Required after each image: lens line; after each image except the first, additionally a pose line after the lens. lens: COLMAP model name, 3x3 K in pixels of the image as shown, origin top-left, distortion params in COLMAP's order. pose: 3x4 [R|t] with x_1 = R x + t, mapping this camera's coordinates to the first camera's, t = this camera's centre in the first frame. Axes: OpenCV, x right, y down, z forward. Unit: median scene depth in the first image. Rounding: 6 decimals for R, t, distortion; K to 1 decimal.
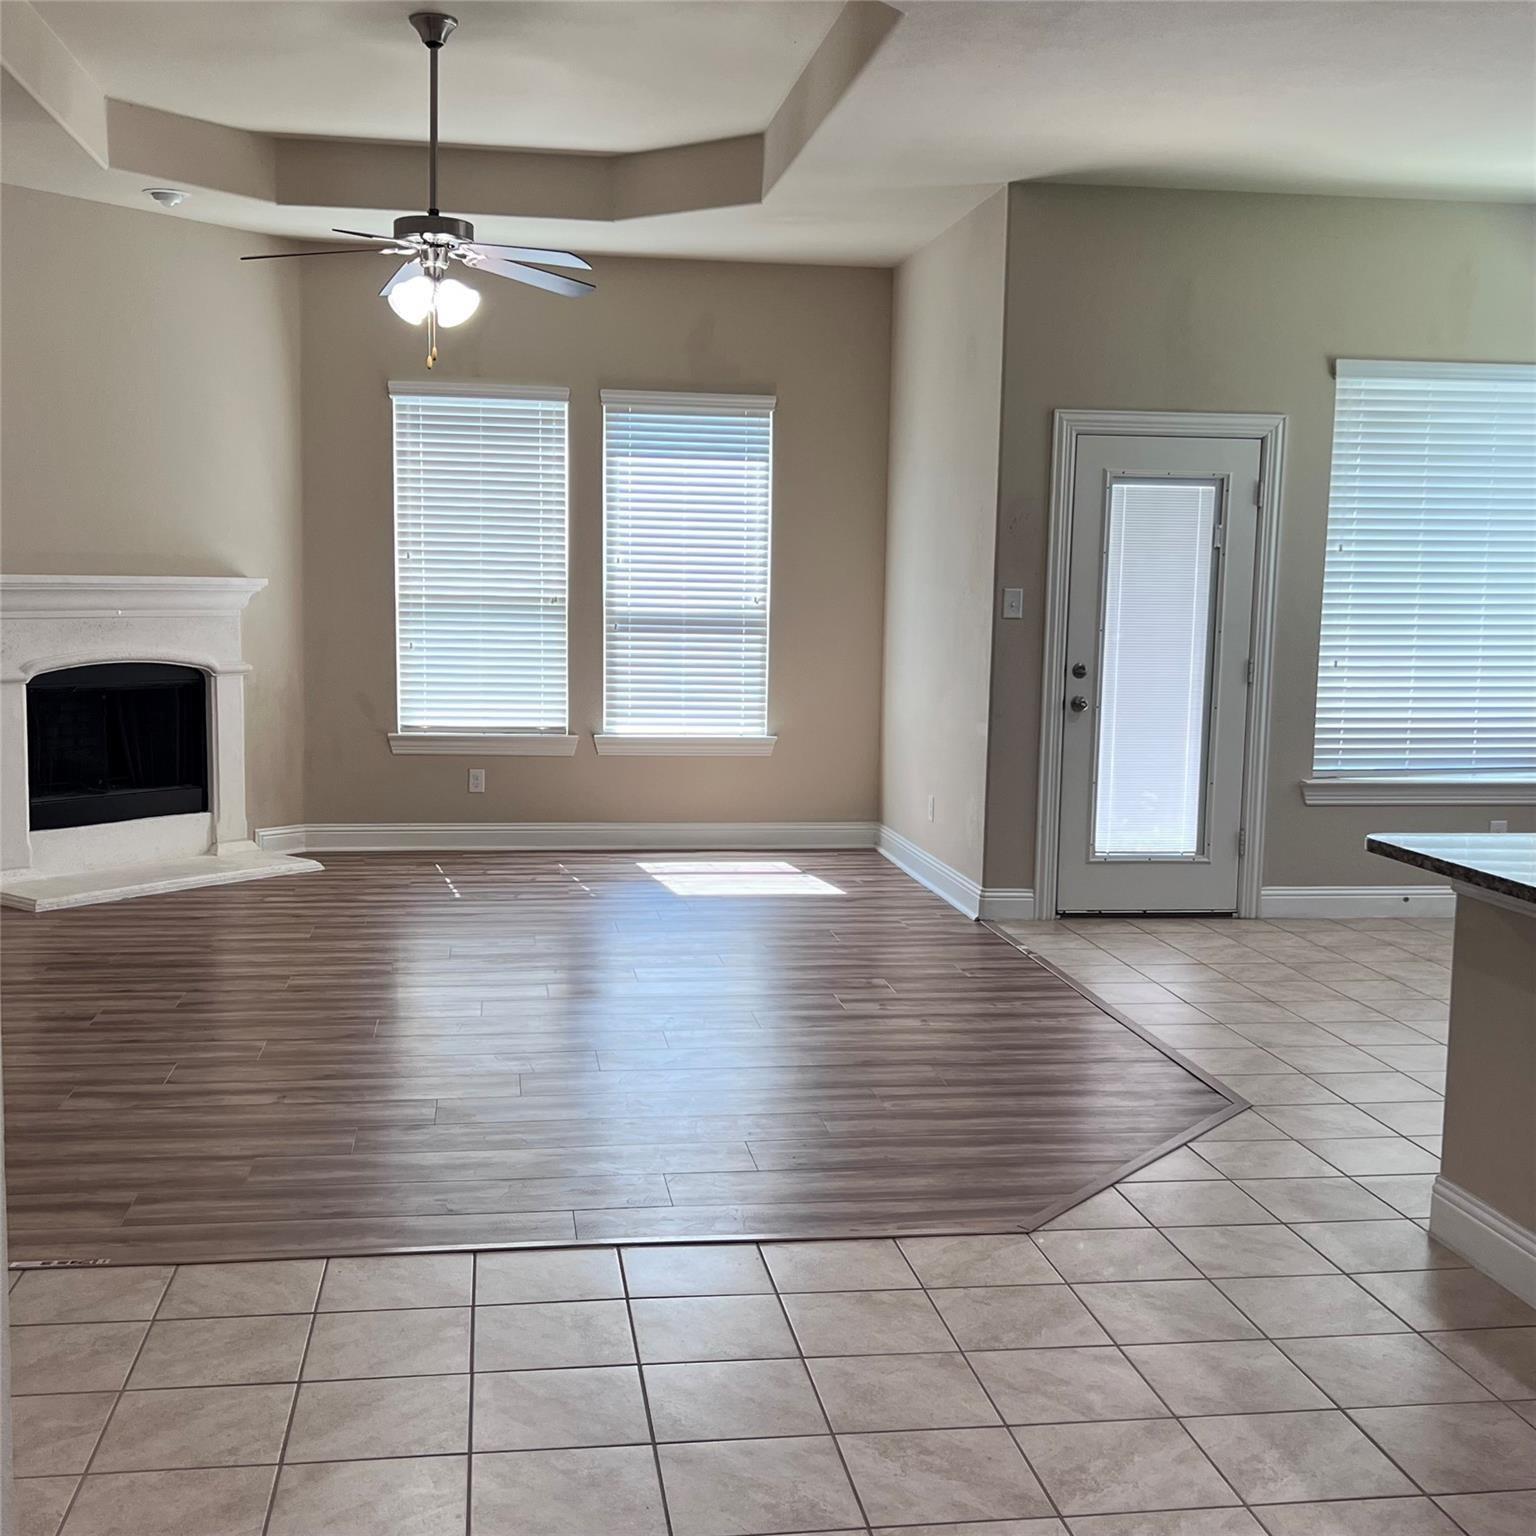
lens RADIAL K [[1853.4, 0, 765.9], [0, 1853.4, 773.6], [0, 0, 1]] dist [0.054773, 0.000000]
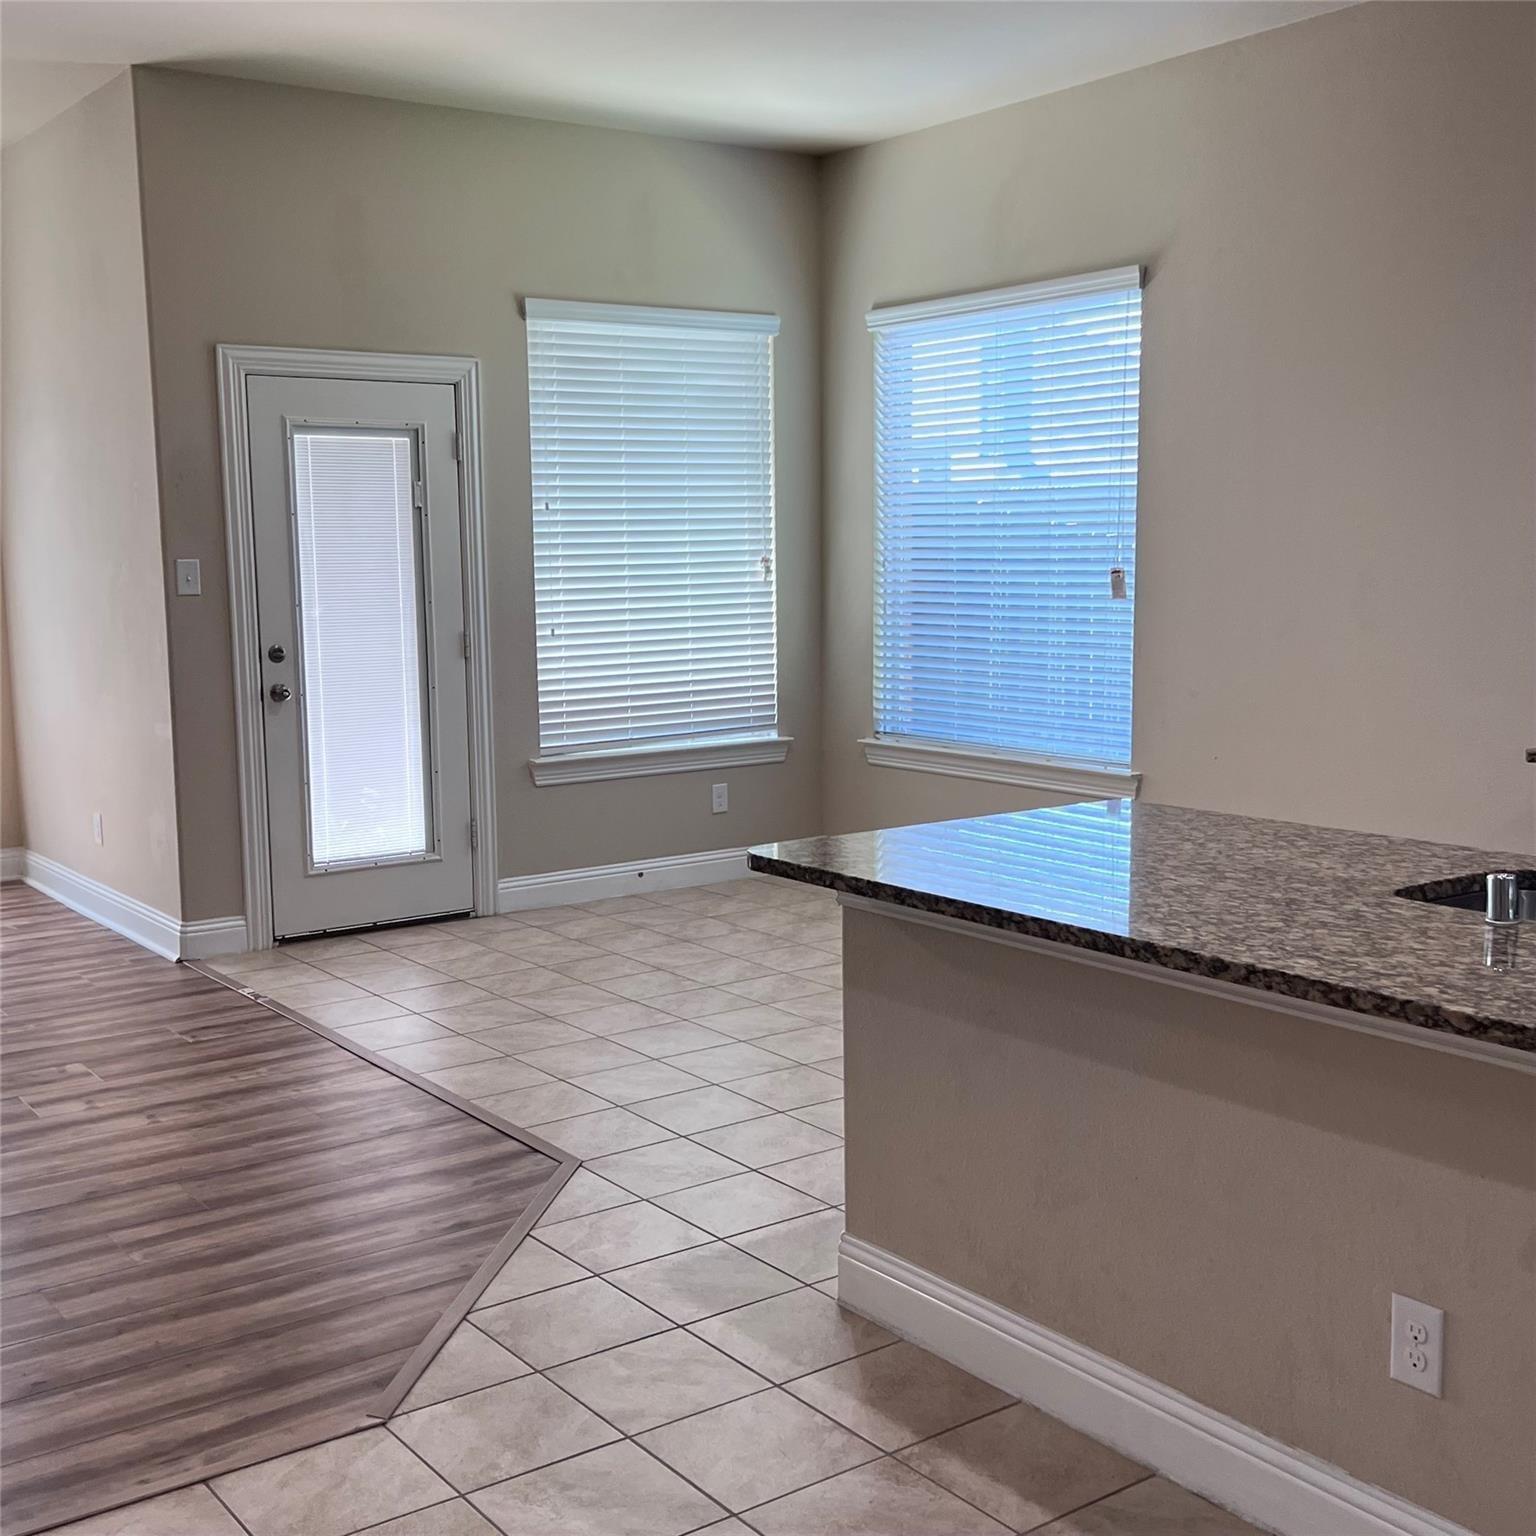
lens RADIAL K [[1853.4, 0, 776.1], [0, 1853.4, 767.2], [0, 0, 1]] dist [0.054773, 0.000000]
pose [[0.886253, -0.085658, 0.455213, -0.021444], [0.077021, 0.996323, 0.037526, -0.018065], [-0.456754, 0.001803, 0.889591, 0.135563]]
